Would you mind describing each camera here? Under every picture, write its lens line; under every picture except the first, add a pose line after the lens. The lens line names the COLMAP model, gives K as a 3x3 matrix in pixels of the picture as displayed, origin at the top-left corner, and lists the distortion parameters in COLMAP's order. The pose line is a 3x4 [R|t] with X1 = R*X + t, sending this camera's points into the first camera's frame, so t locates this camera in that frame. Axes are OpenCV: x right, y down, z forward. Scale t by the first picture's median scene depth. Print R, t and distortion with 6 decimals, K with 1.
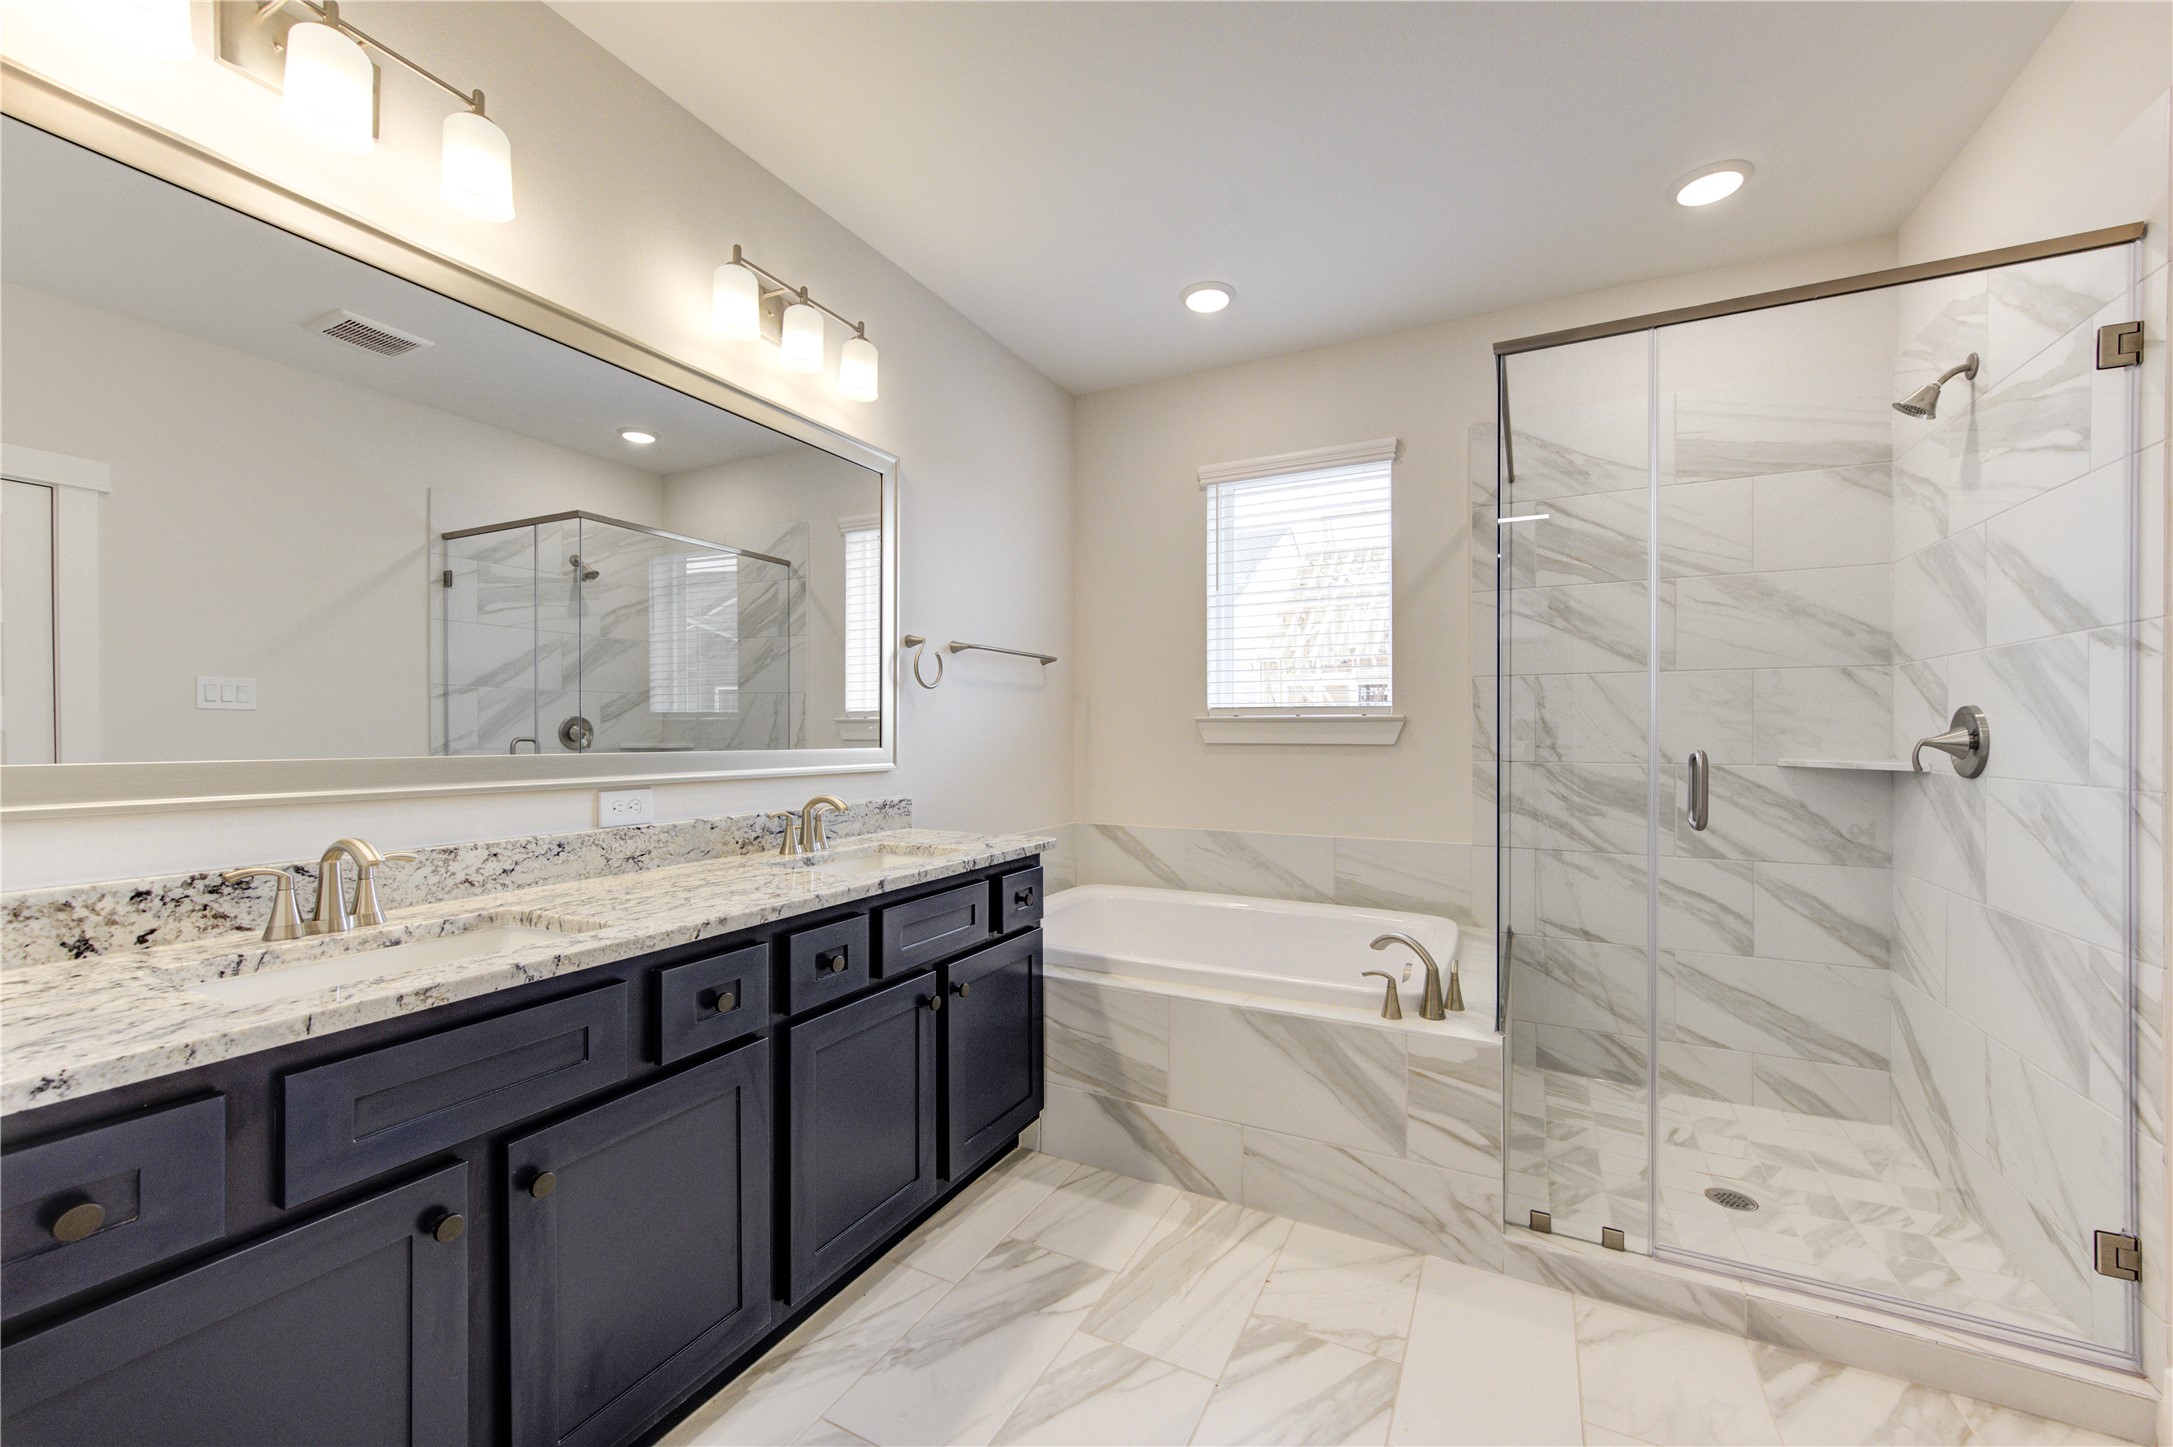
lens RADIAL K [[859.9, 0, 1105.0], [0, 859.9, 730.4], [0, 0, 1]] dist [0.005606, -0.001835]
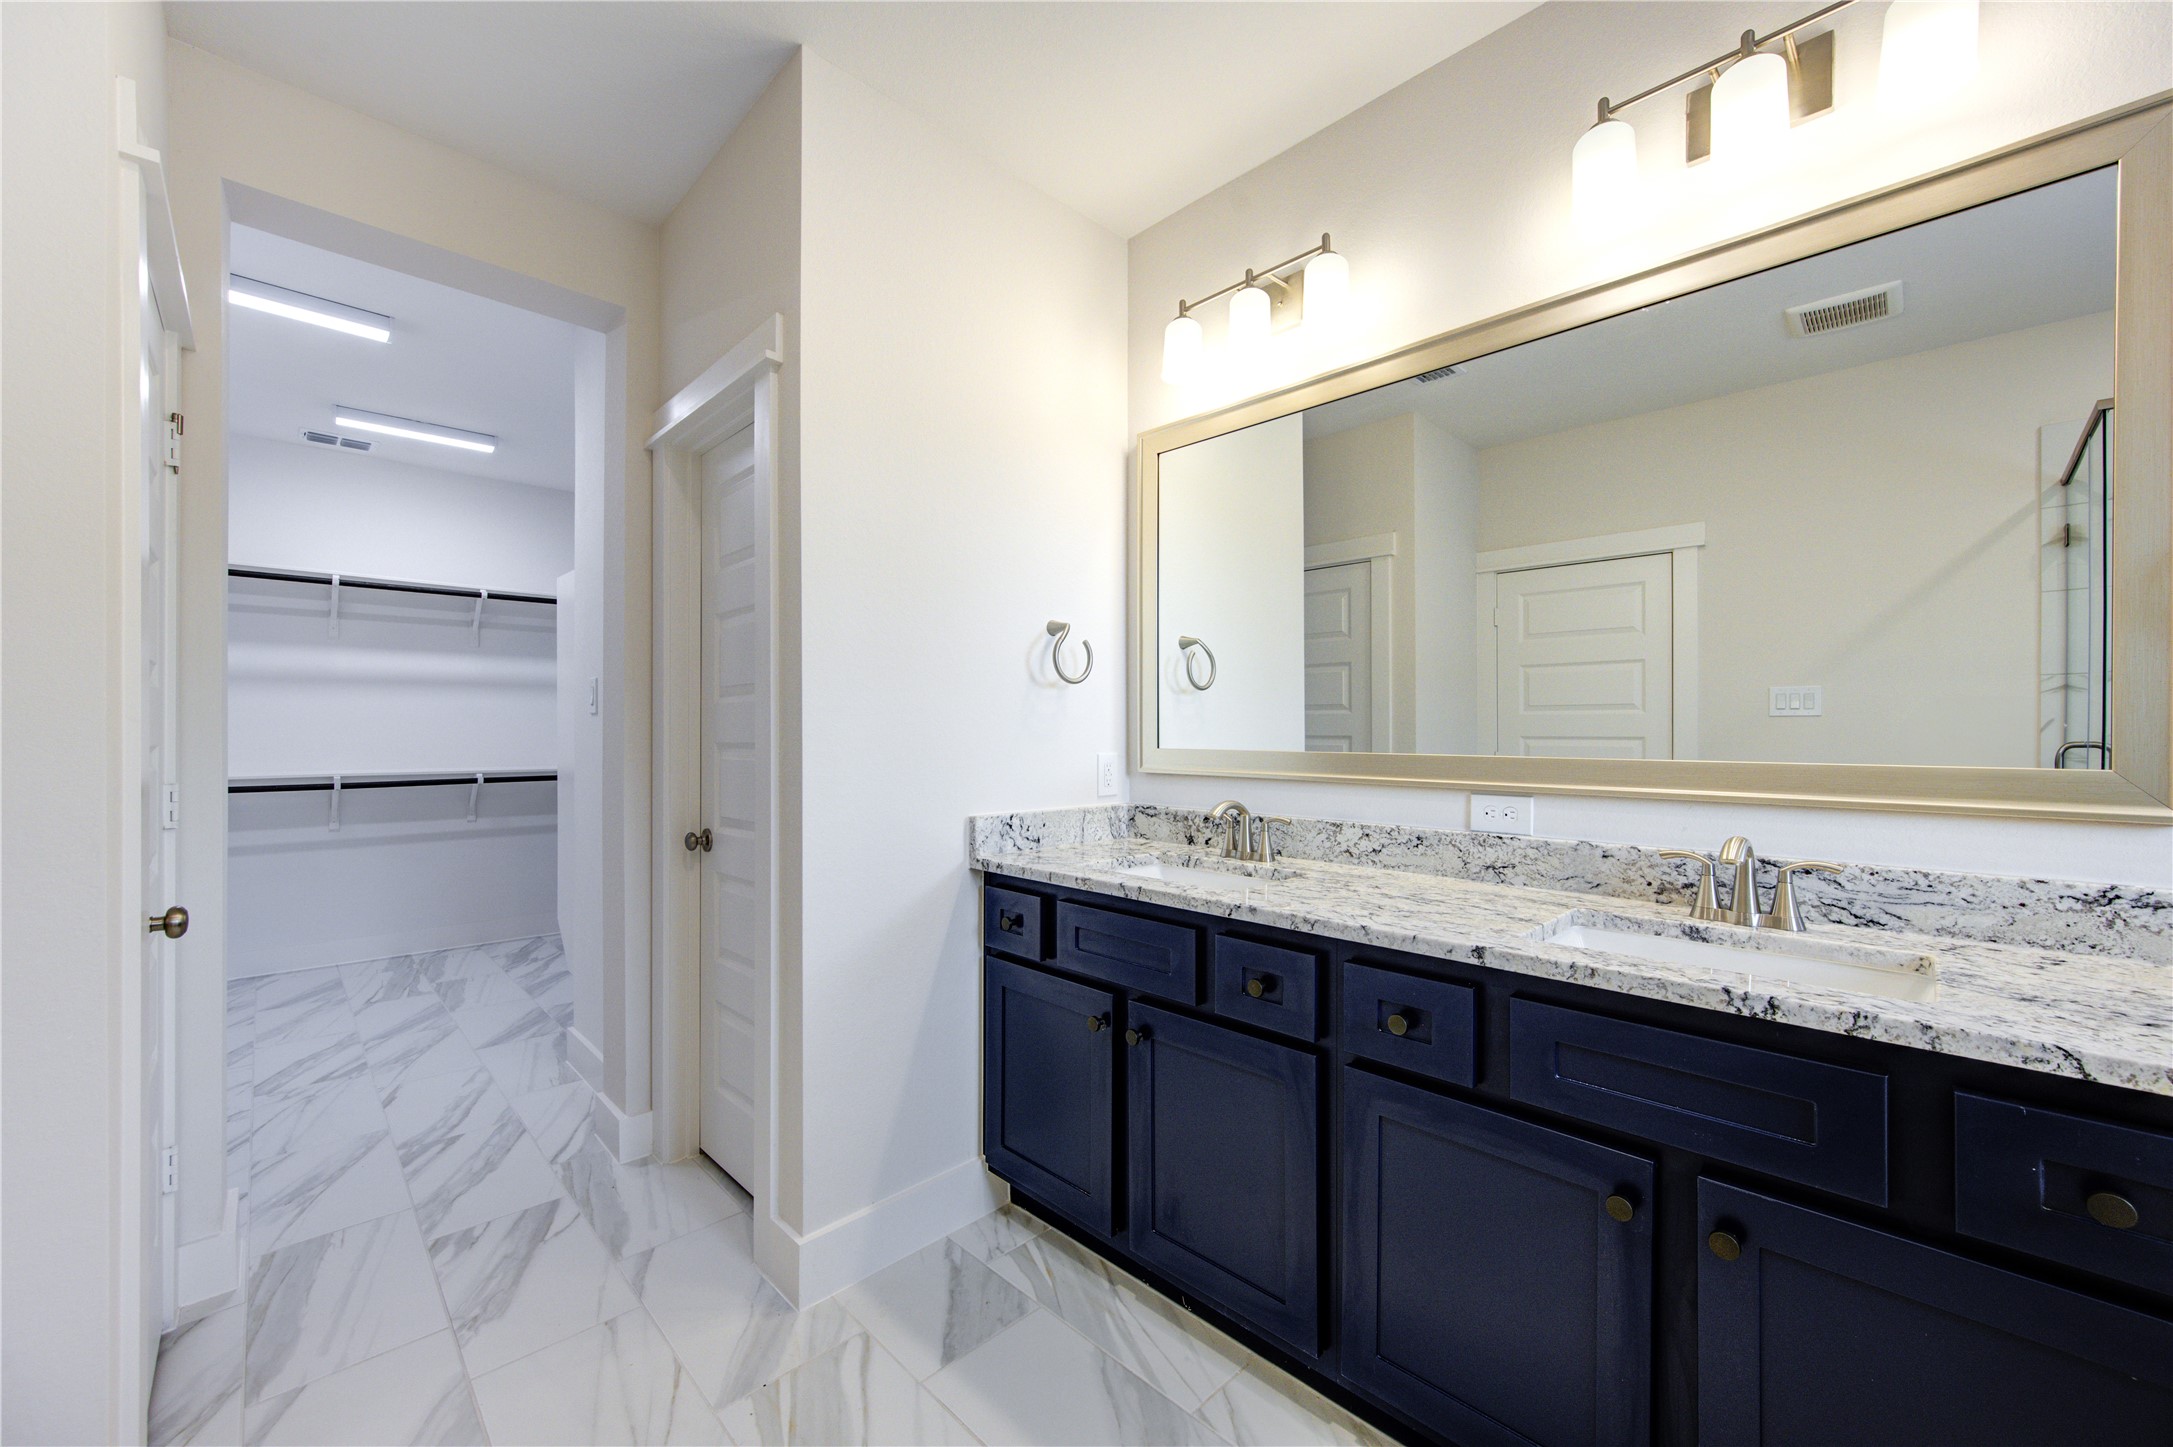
lens RADIAL K [[859.9, 0, 1103.0], [0, 859.9, 730.1], [0, 0, 1]] dist [0.005606, -0.001835]
pose [[-0.324961, -0.005998, -0.945708, 0.470331], [-0.003123, 0.999981, -0.005269, 0.004596], [0.945722, 0.001242, -0.324974, 0.890167]]
